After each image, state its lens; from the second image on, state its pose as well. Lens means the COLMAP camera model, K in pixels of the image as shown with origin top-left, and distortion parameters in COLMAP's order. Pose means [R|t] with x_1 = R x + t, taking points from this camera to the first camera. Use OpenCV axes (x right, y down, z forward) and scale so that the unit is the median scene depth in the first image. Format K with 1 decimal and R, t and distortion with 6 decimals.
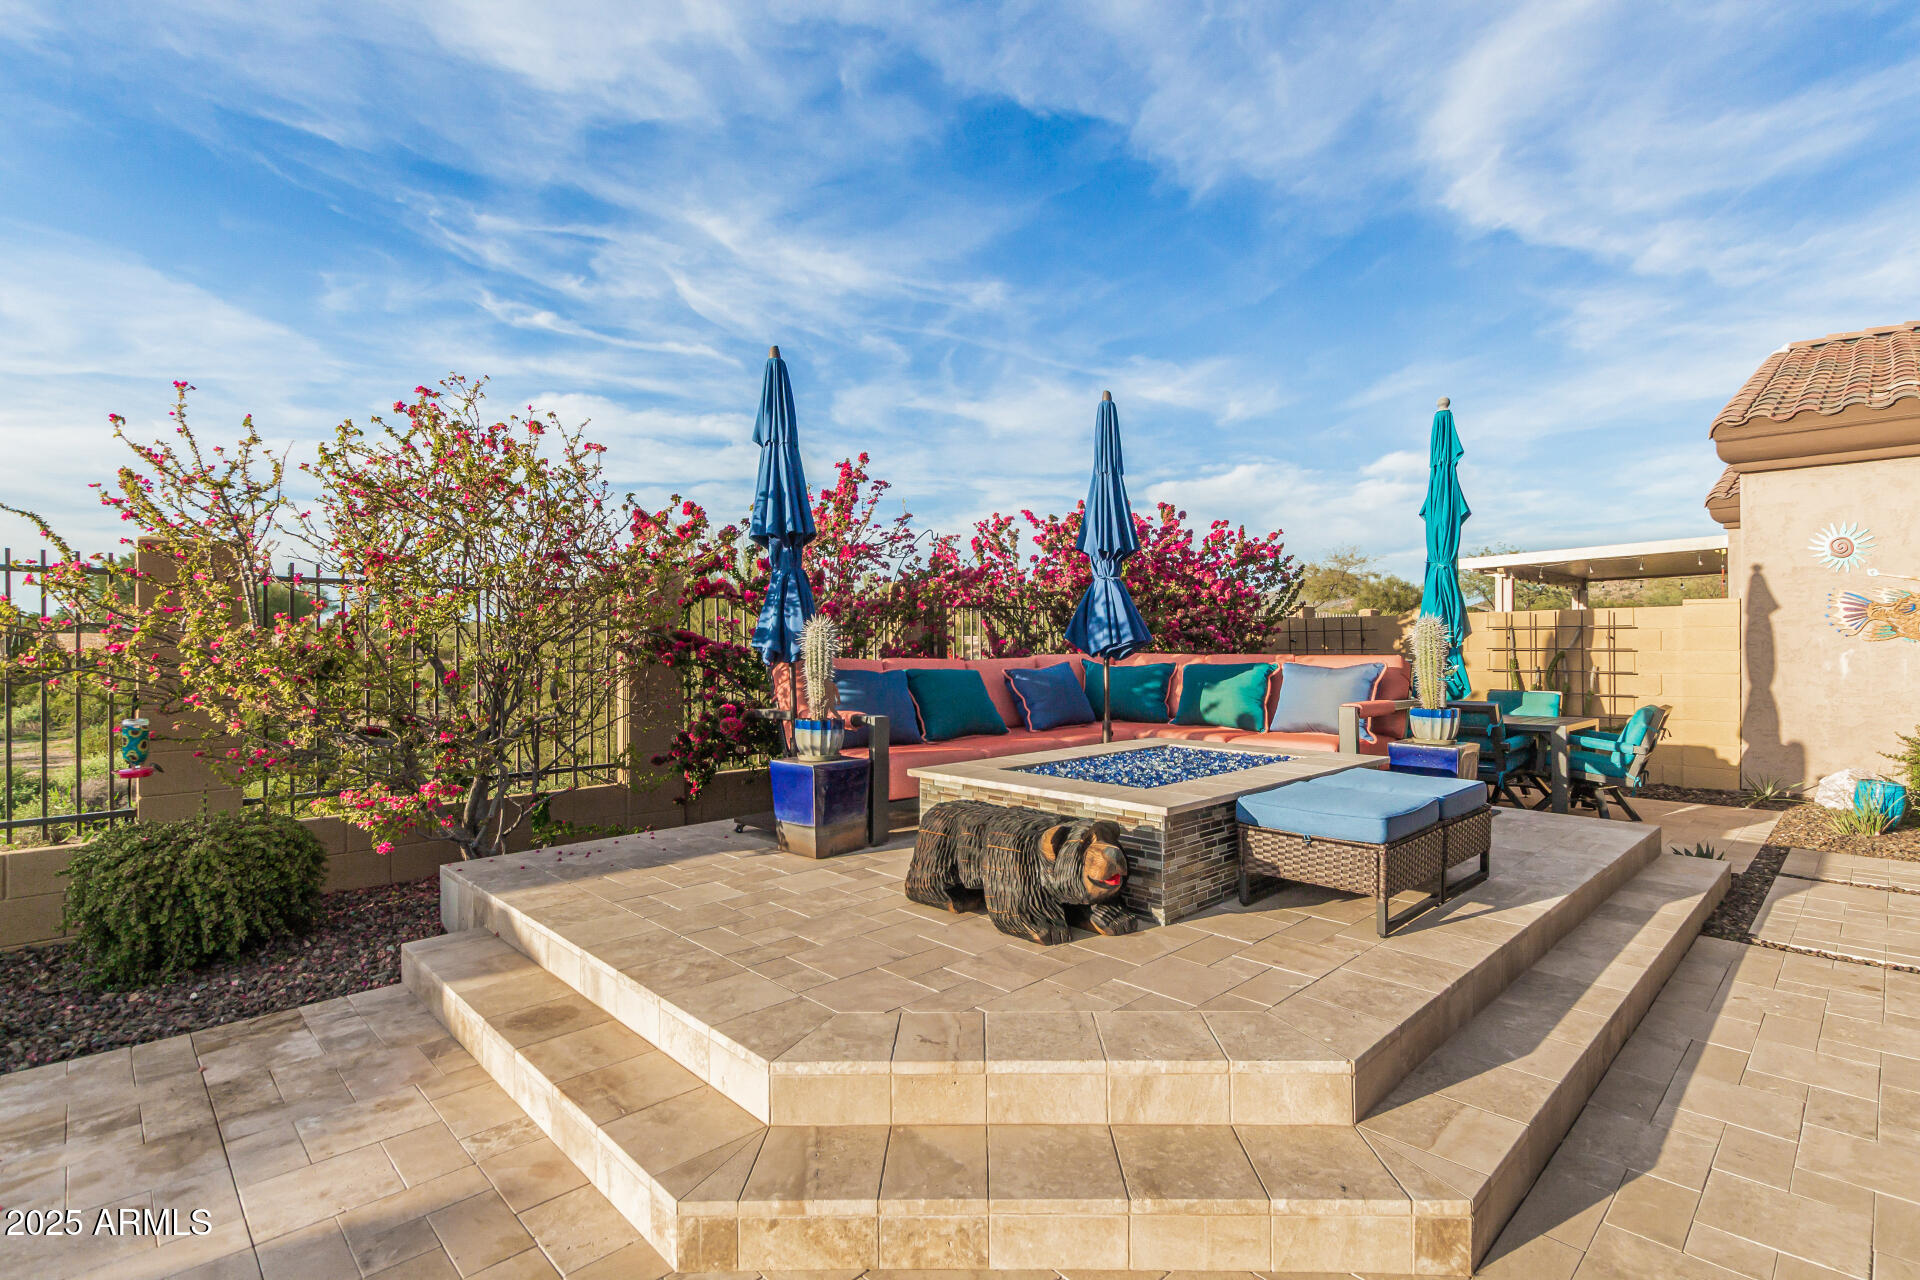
lens RADIAL K [[885.4, 0, 967.2], [0, 885.4, 643.9], [0, 0, 1]] dist [-0.001544, -0.007056]
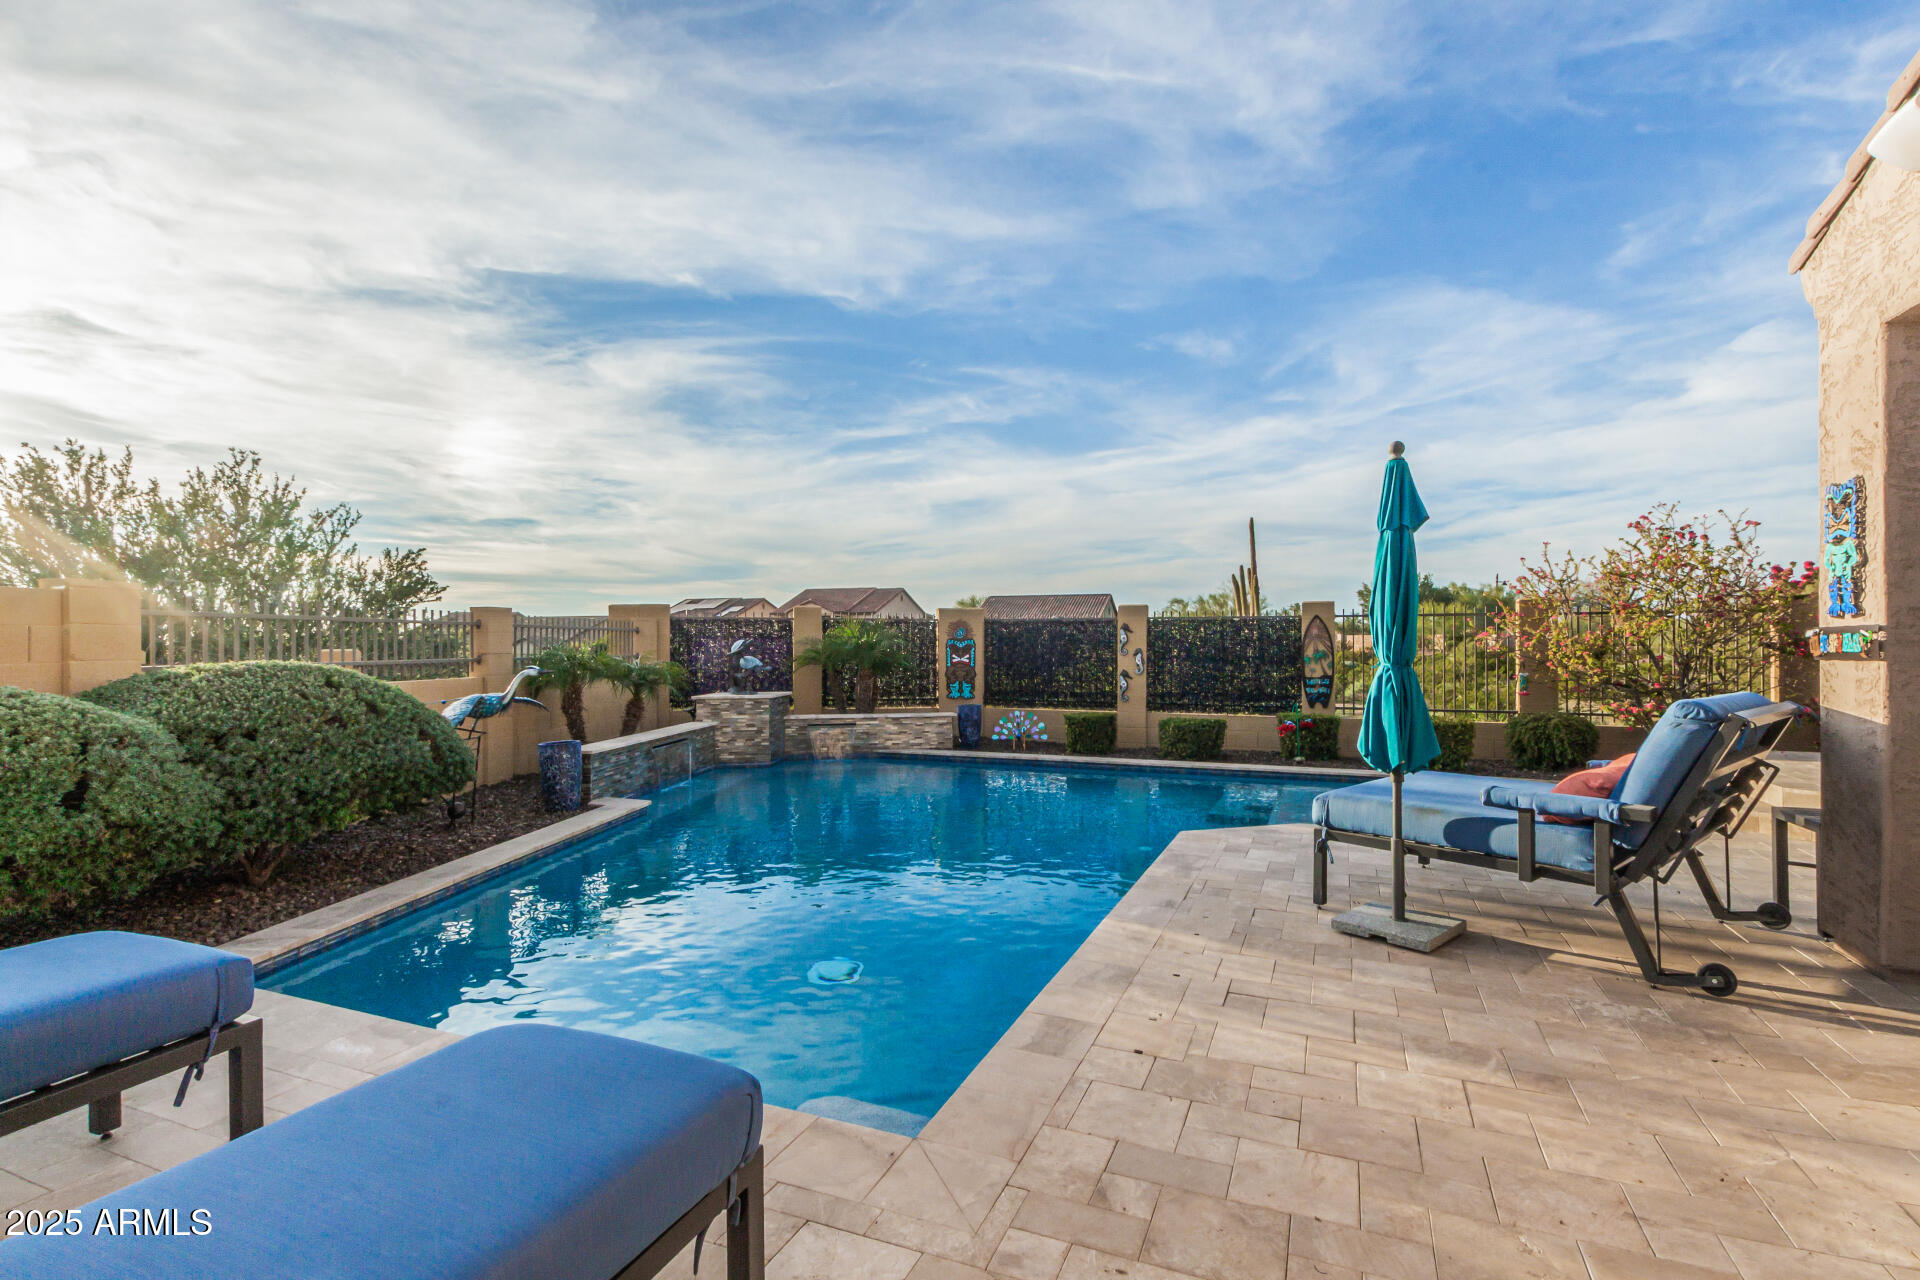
lens RADIAL K [[912.0, 0, 972.3], [0, 912.0, 634.8], [0, 0, 1]] dist [0.016632, -0.007020]
pose [[0.393964, -0.007701, -0.919094, 0.670909], [0.005288, 0.999967, -0.006112, -0.012276], [0.919111, -0.002452, 0.393992, -1.172386]]
